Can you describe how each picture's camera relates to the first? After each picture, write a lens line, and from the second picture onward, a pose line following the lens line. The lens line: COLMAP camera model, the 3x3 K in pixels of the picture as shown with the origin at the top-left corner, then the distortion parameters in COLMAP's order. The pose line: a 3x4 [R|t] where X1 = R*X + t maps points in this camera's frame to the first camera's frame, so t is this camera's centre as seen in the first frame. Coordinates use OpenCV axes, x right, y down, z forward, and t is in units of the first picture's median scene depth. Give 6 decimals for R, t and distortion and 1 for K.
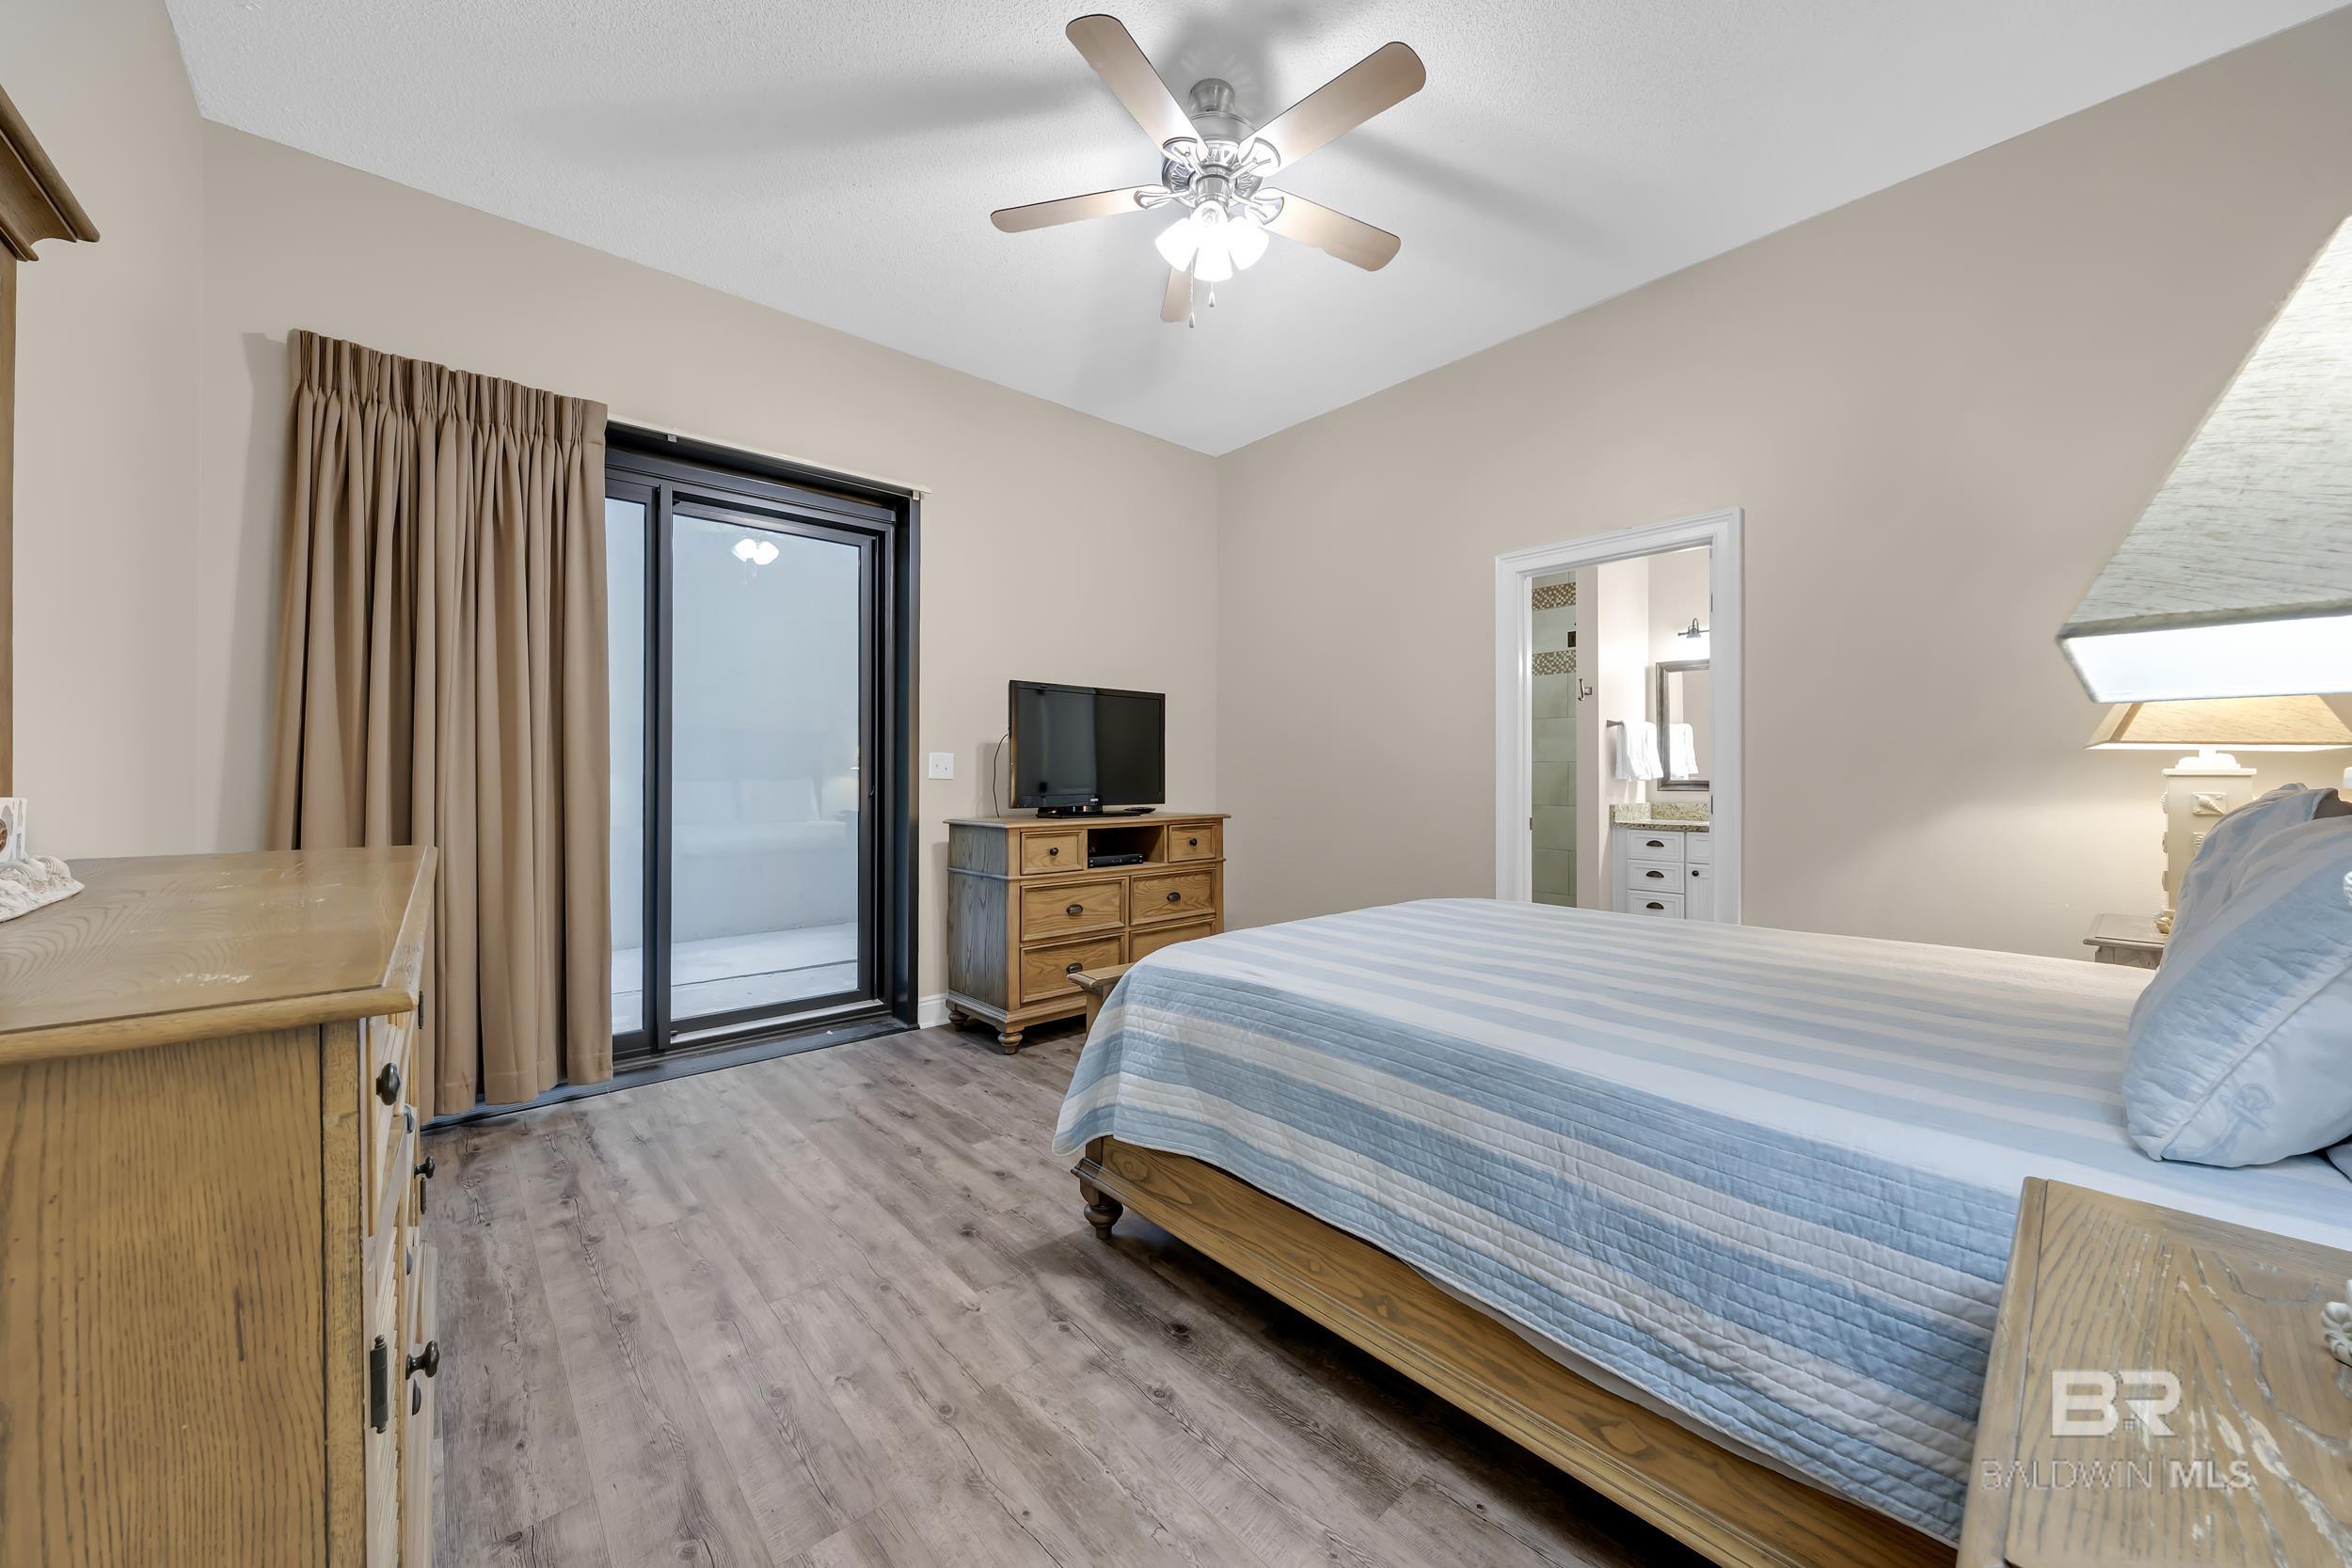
lens RADIAL K [[842.0, 0, 1176.0], [0, 842.0, 784.0], [0, 0, 1]] dist [-0.000965, -0.000109]
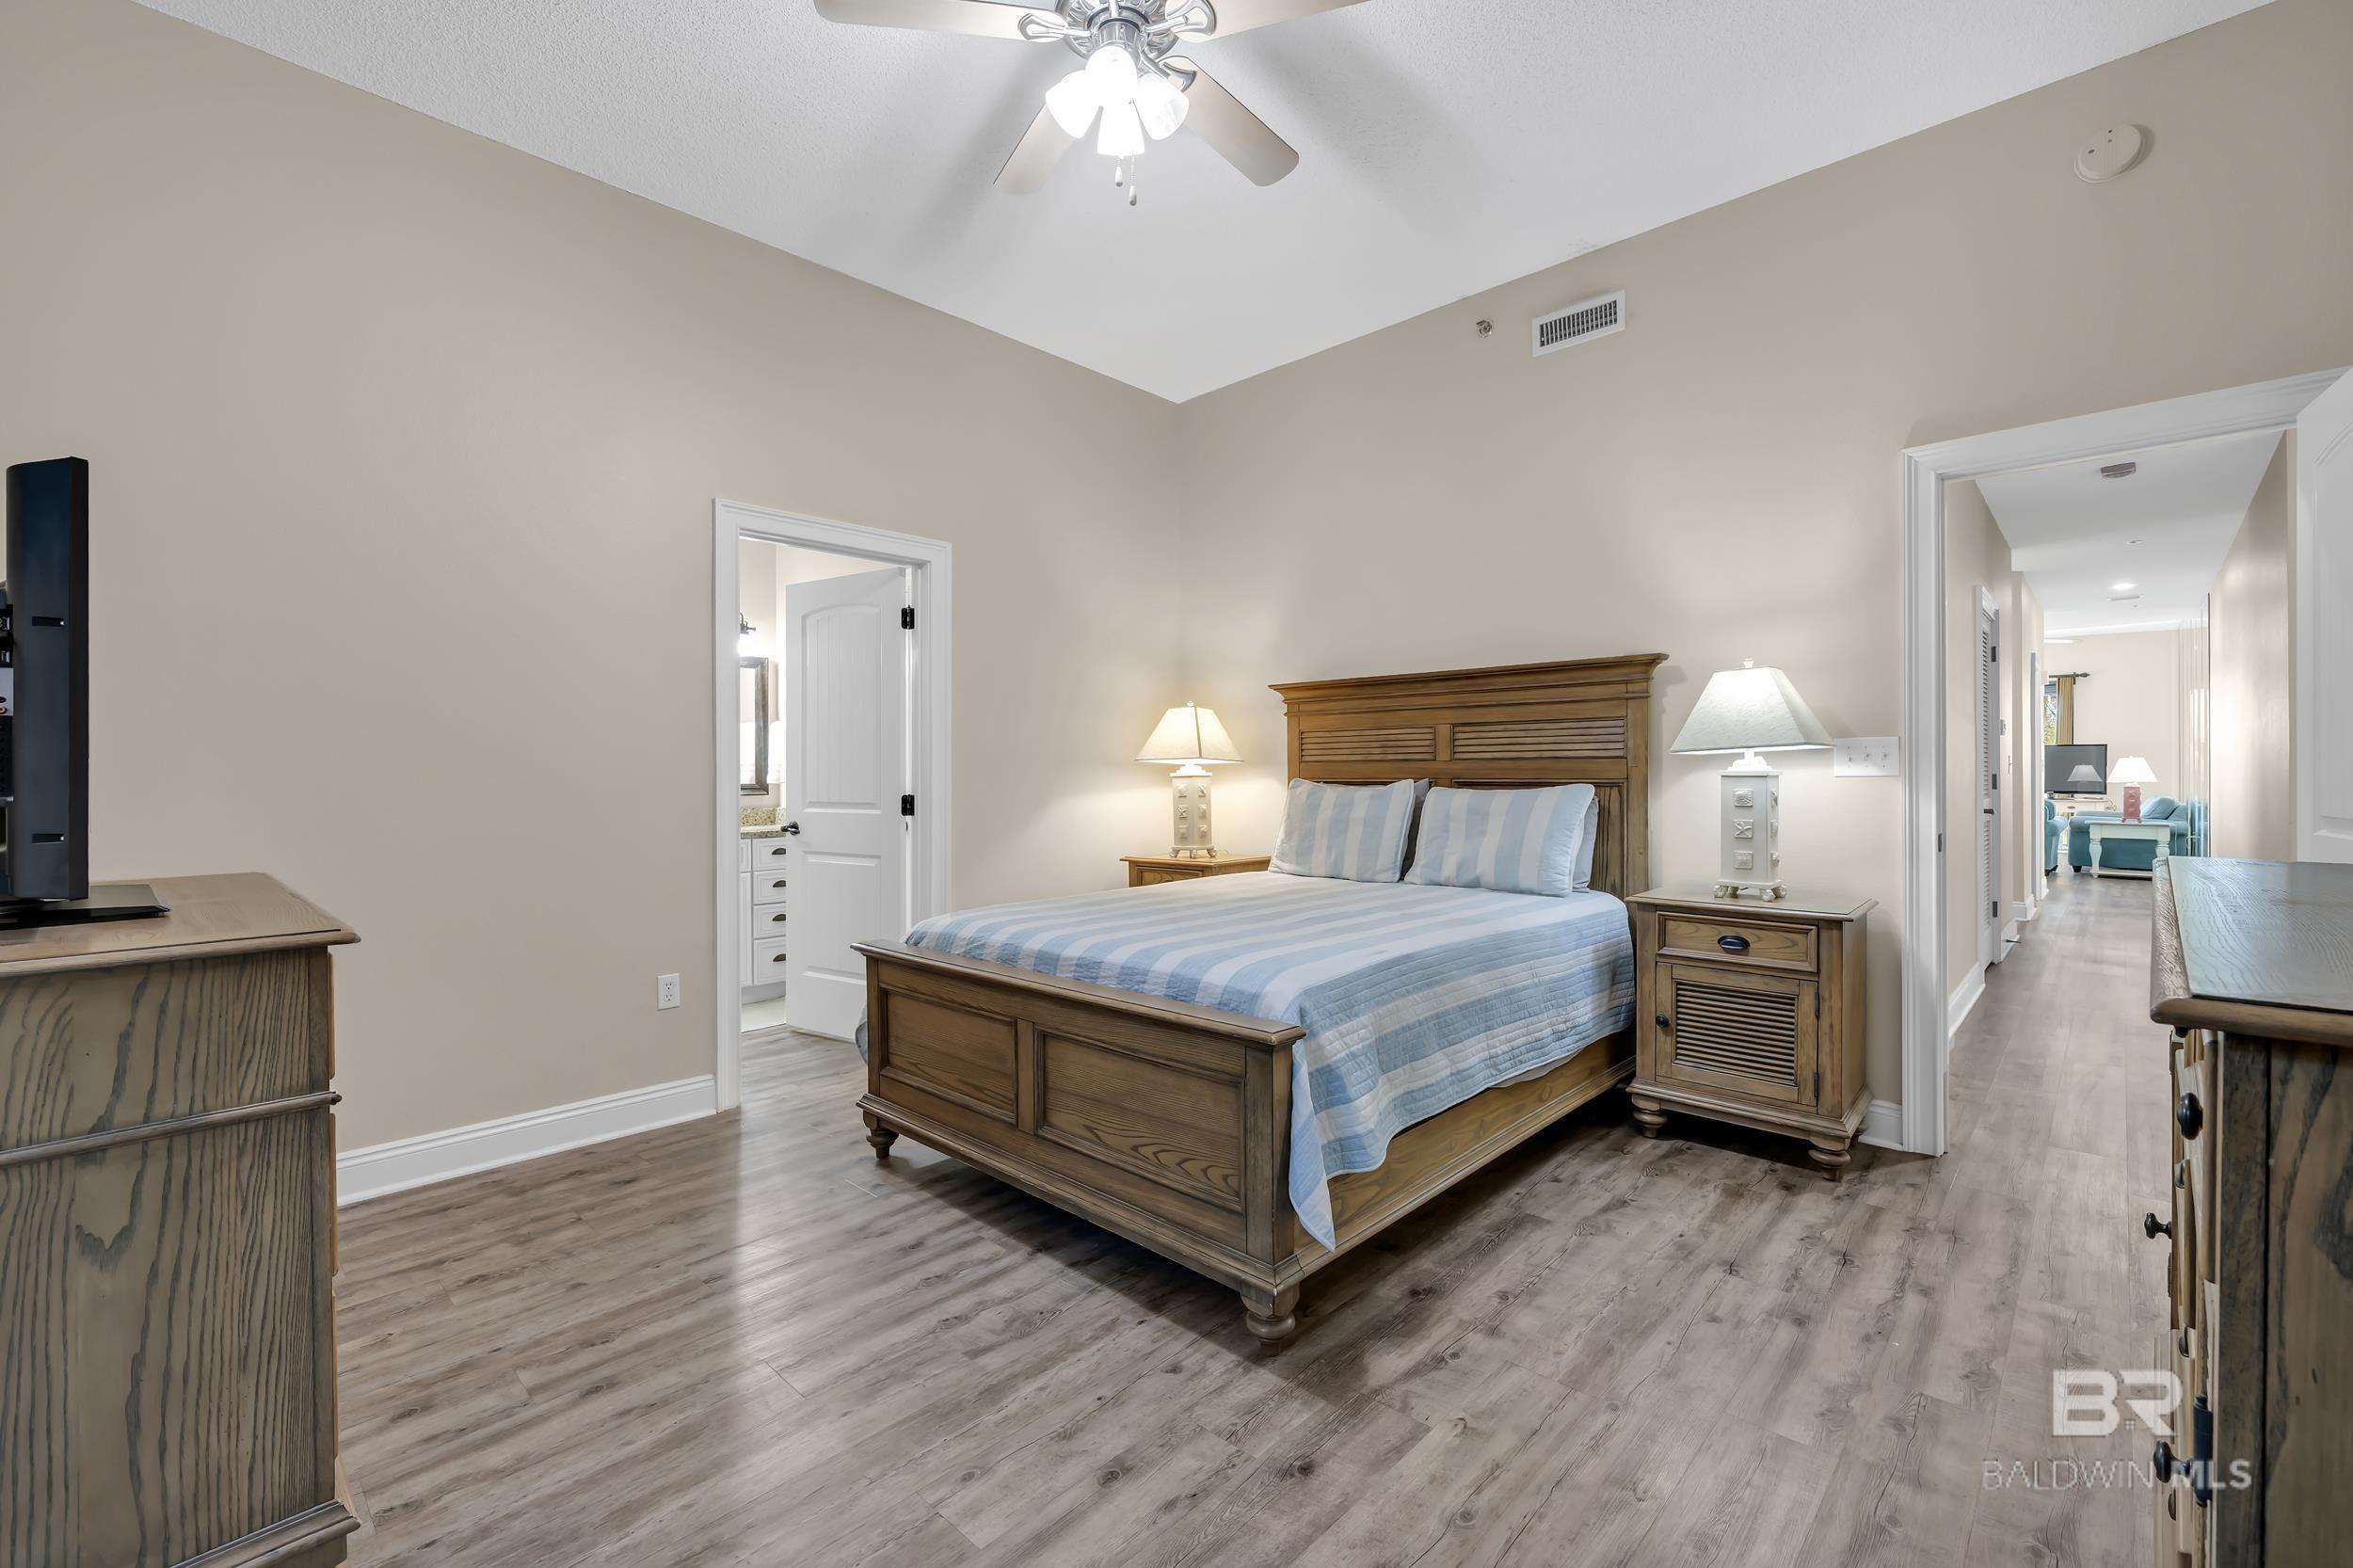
lens RADIAL K [[992.3, 0, 1176.5], [0, 992.3, 784.0], [0, 0, 1]] dist [0.001633, -0.000099]
pose [[-0.078951, -0.007859, 0.996848, -1.154340], [0.015758, 0.999834, 0.009130, -0.015134], [-0.996754, 0.016429, -0.078814, 1.312768]]
